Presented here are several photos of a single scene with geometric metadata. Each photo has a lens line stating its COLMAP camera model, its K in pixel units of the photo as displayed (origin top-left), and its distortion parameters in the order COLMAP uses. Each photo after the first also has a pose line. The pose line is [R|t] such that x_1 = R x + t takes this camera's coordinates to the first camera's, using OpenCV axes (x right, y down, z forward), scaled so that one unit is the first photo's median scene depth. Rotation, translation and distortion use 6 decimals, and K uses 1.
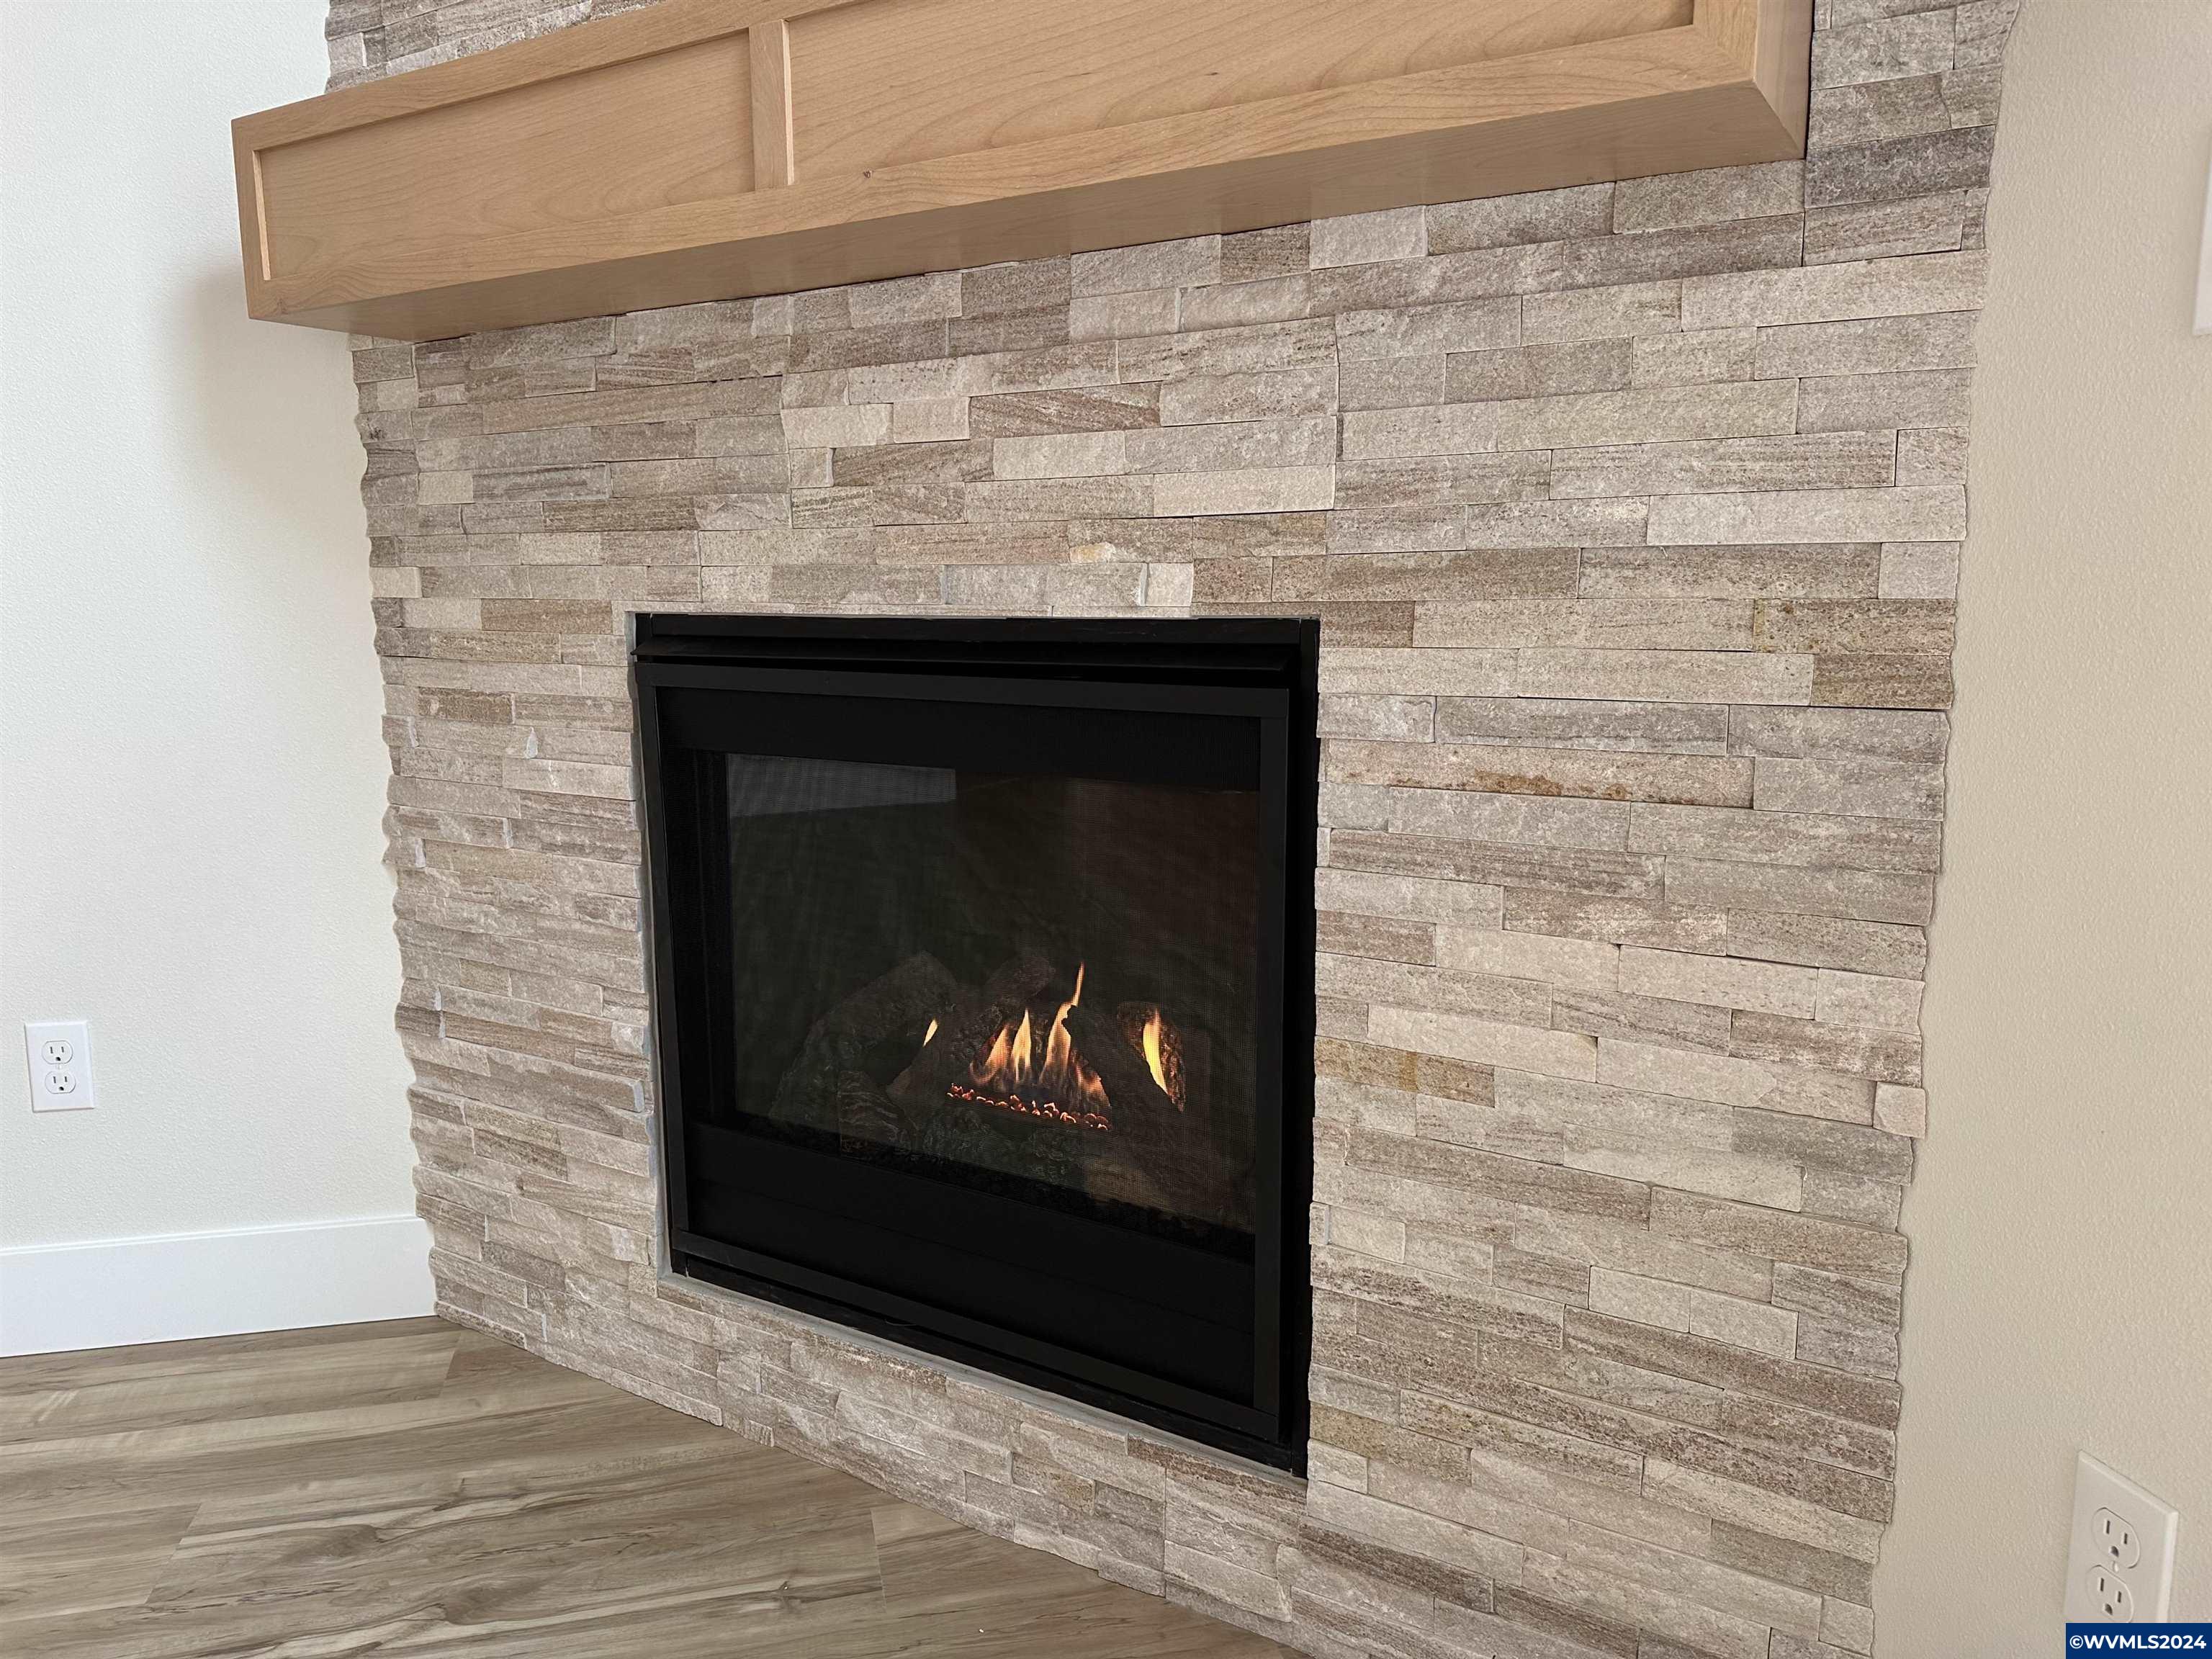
lens RADIAL K [[1560.4, 0, 1106.0], [0, 1560.4, 829.5], [0, 0, 1]] dist [0.039808, -0.043308]
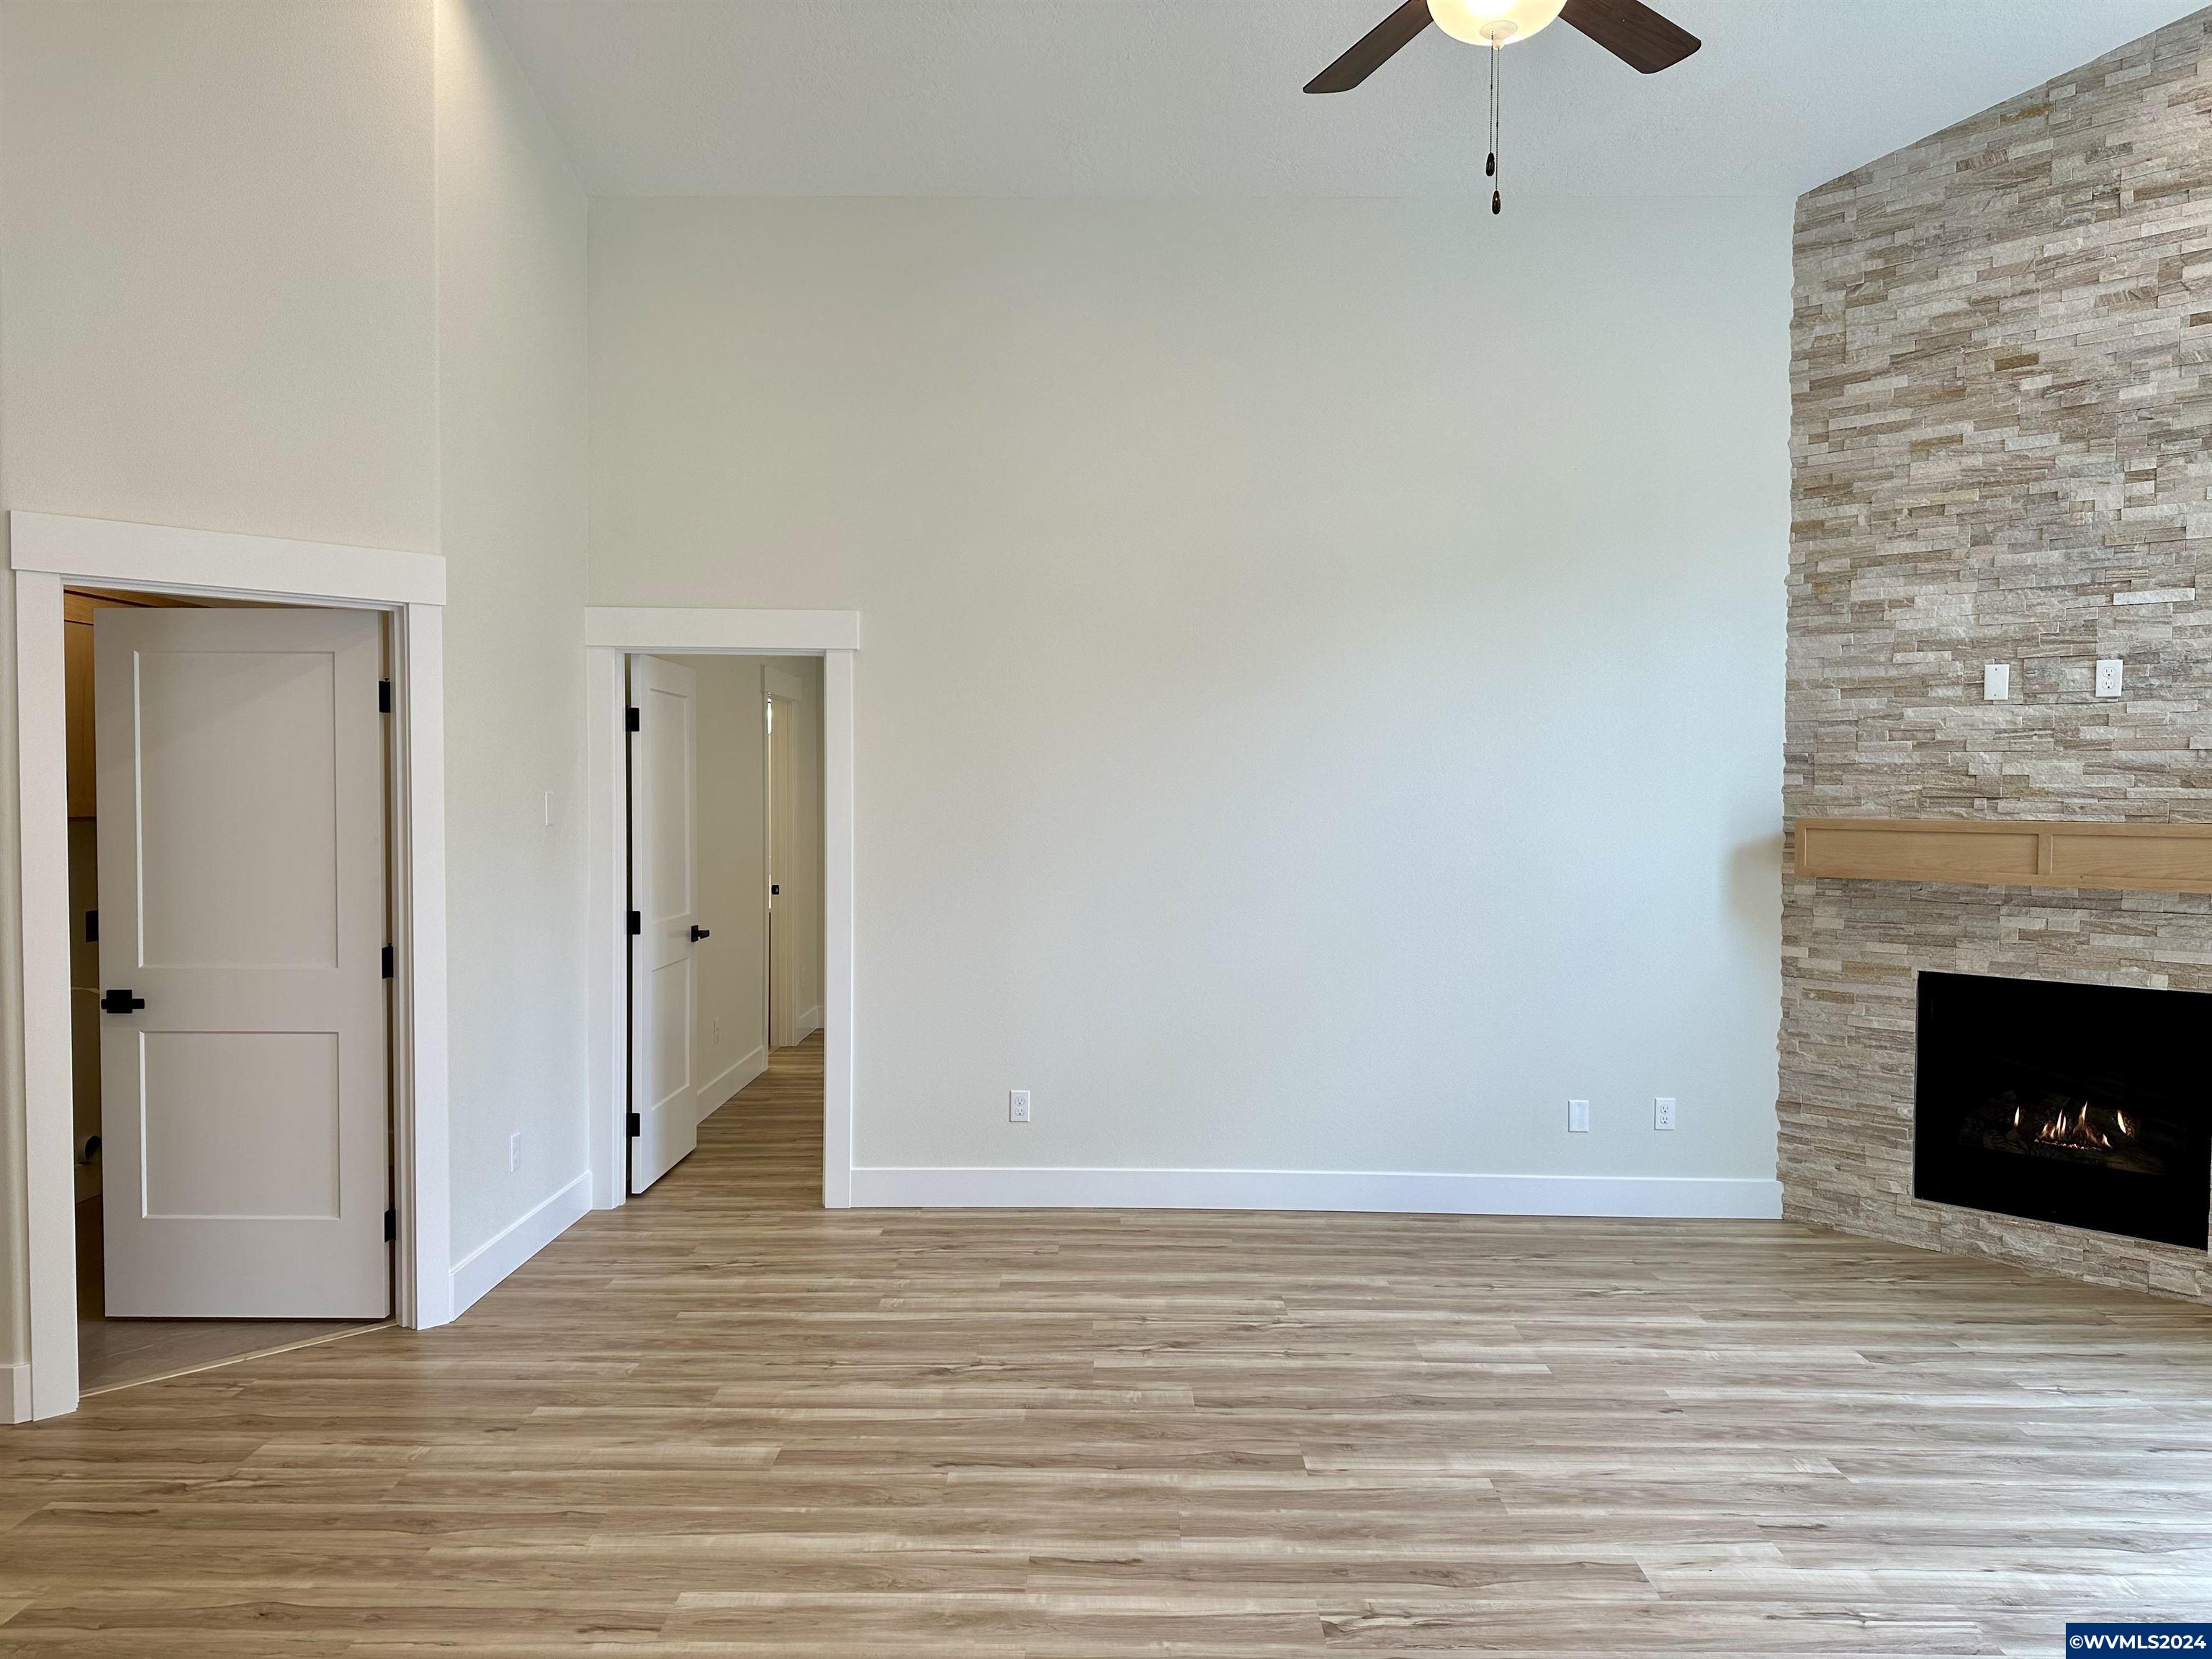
lens RADIAL K [[1560.4, 0, 1106.0], [0, 1560.4, 829.5], [0, 0, 1]] dist [0.039808, -0.043308]
pose [[0.975259, 0.016700, -0.220435, -1.149179], [-0.045882, 0.990721, -0.127936, 0.053190], [0.216253, 0.134884, 0.966975, -2.296880]]
